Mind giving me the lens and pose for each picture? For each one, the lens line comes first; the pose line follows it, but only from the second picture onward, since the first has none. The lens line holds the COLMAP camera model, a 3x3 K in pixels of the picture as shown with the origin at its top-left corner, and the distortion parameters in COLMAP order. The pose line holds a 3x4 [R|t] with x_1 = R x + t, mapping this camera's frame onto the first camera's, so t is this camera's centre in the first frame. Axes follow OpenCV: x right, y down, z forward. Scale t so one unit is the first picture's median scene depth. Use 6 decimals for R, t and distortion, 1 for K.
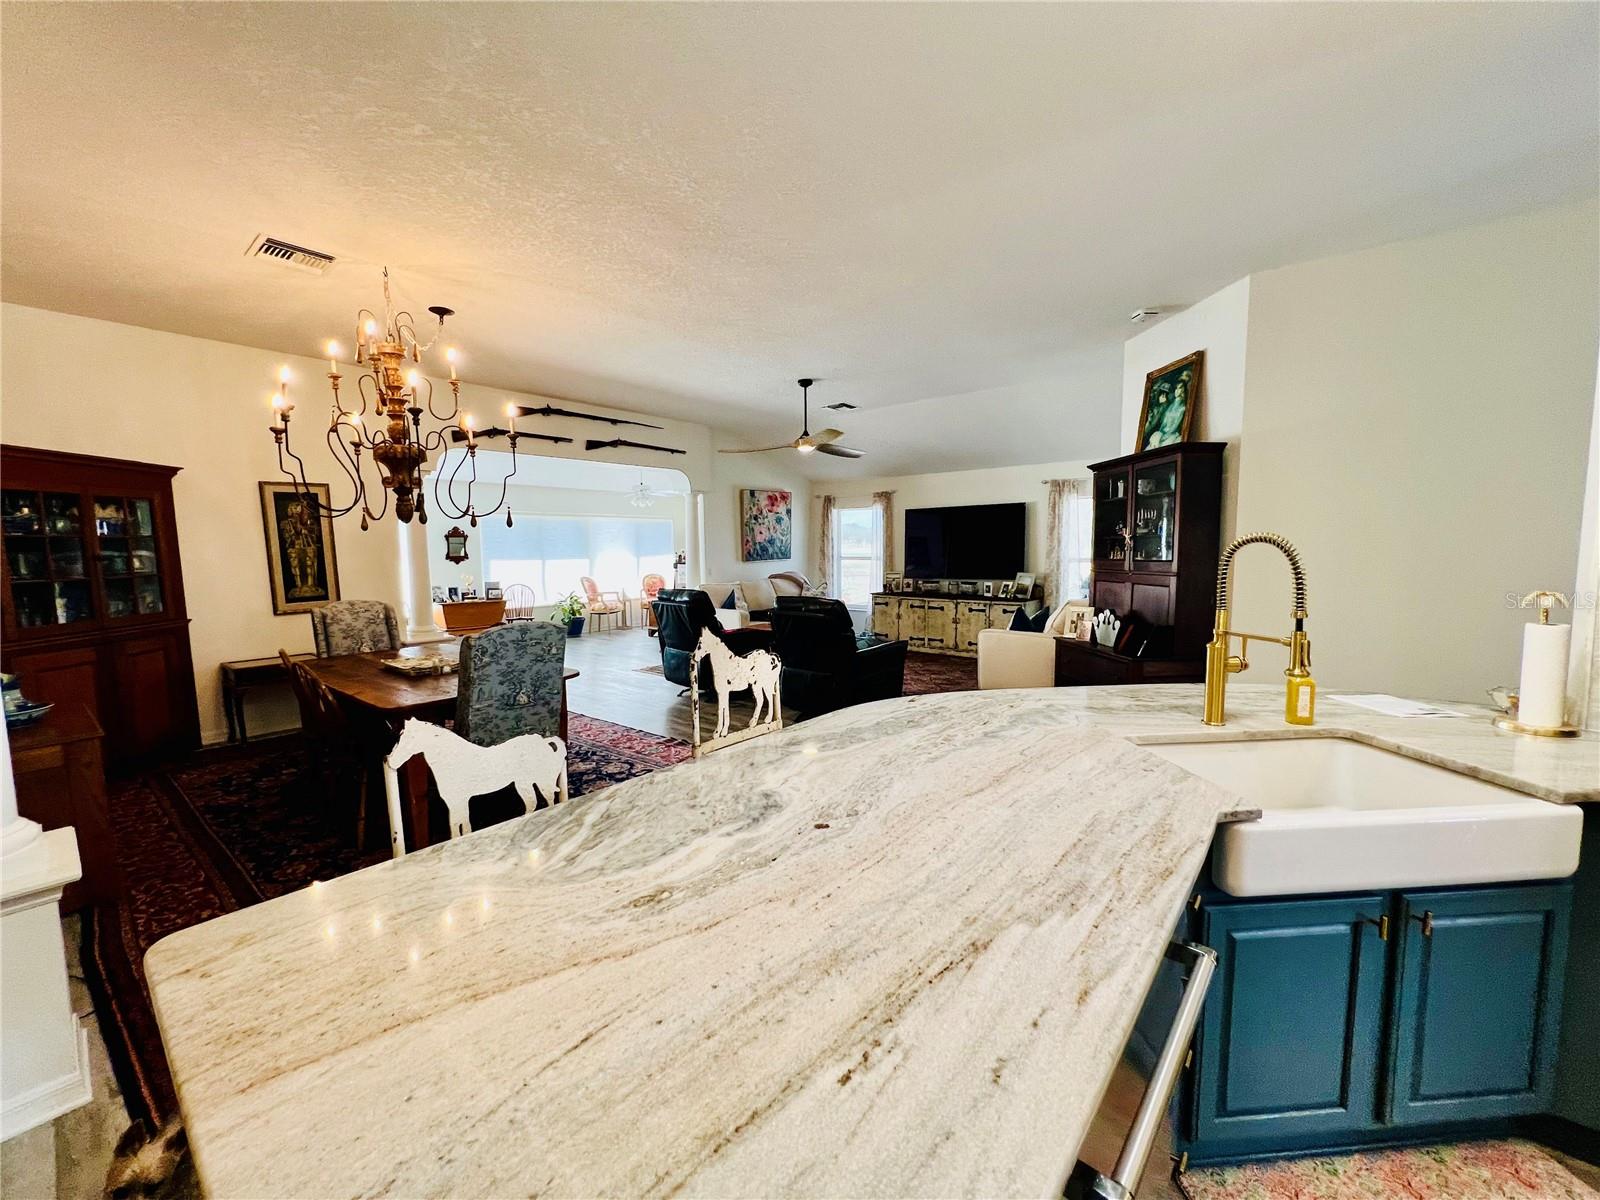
lens RADIAL K [[639.5, 0, 800.0], [0, 639.5, 600.0], [0, 0, 1]] dist [-0.001079, -0.000142]
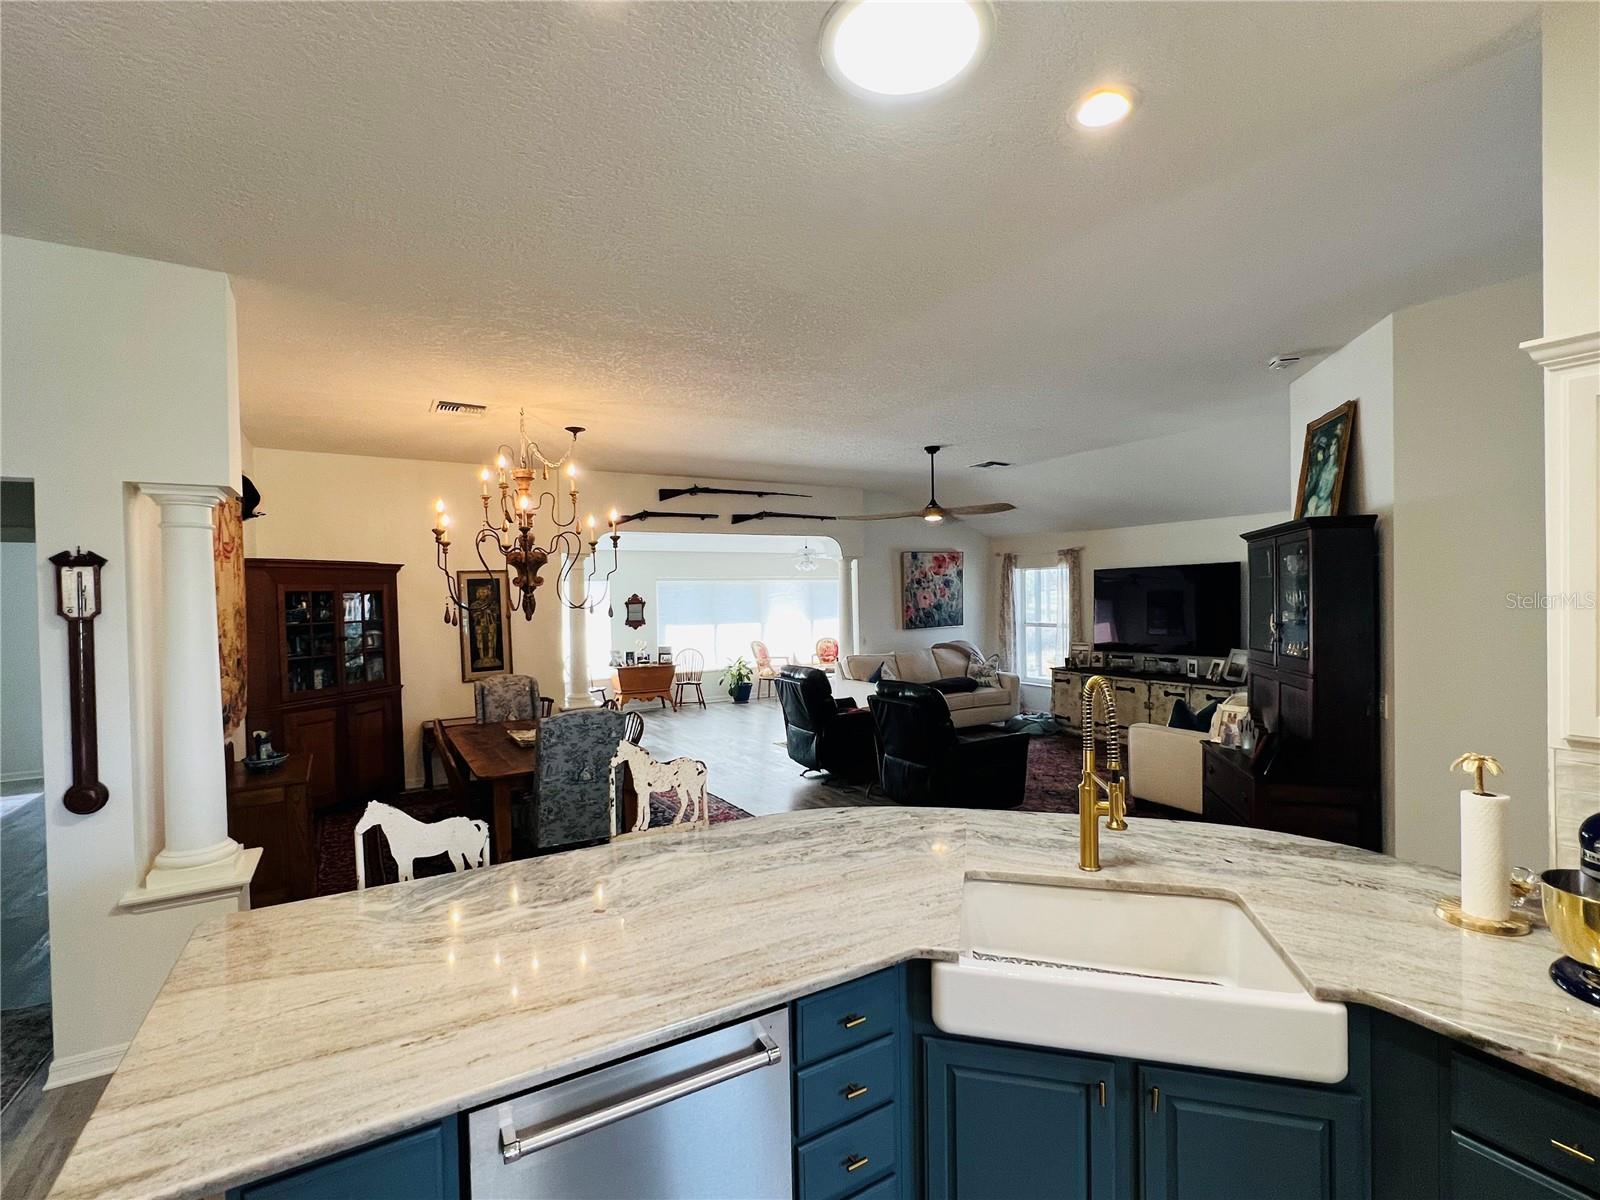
lens RADIAL K [[734.6, 0, 800.0], [0, 734.6, 600.0], [0, 0, 1]] dist [-0.002930, 0.000743]
pose [[0.941434, -0.004560, -0.337167, 0.263834], [-0.020216, 0.997347, -0.069934, -0.053311], [0.336592, 0.072655, 0.938844, -0.093184]]
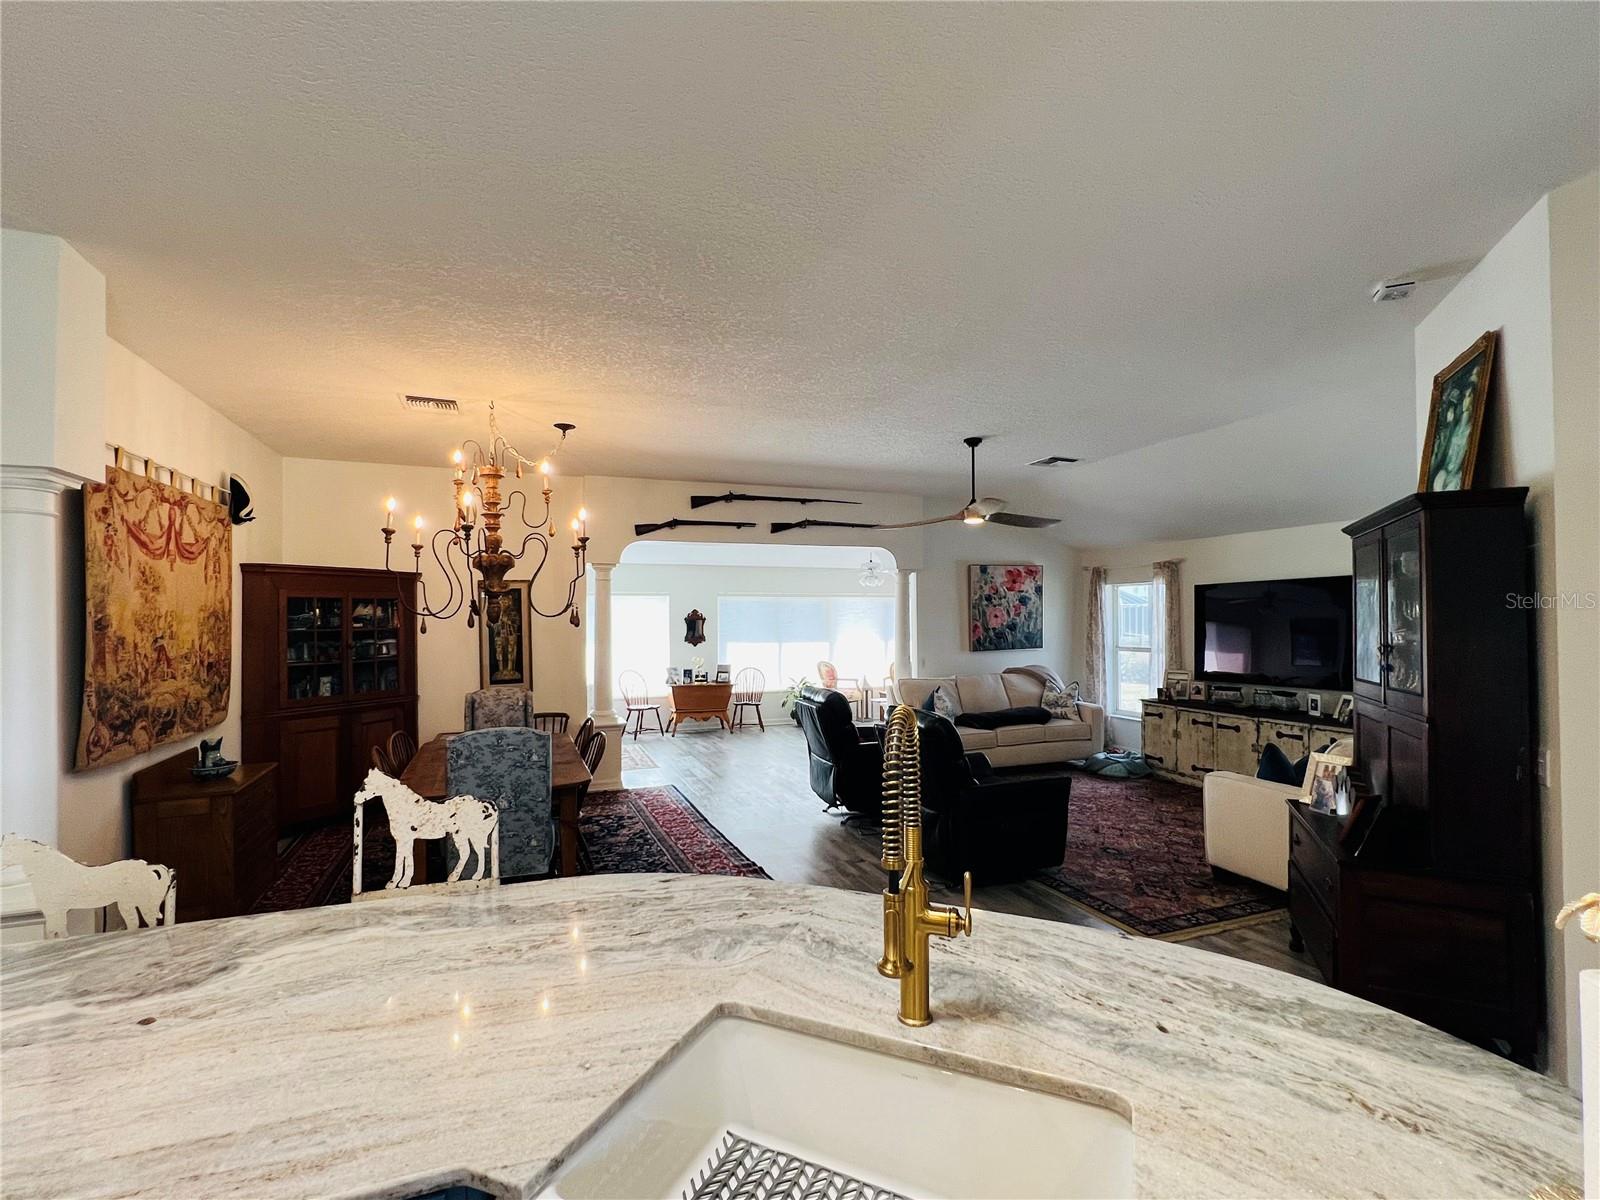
lens RADIAL K [[734.6, 0, 800.0], [0, 734.6, 600.0], [0, 0, 1]] dist [-0.002930, 0.000743]
pose [[0.870920, -0.007471, -0.491368, 0.385203], [-0.045318, 0.994403, -0.095442, -0.053214], [0.489330, 0.105390, 0.865707, 0.136227]]
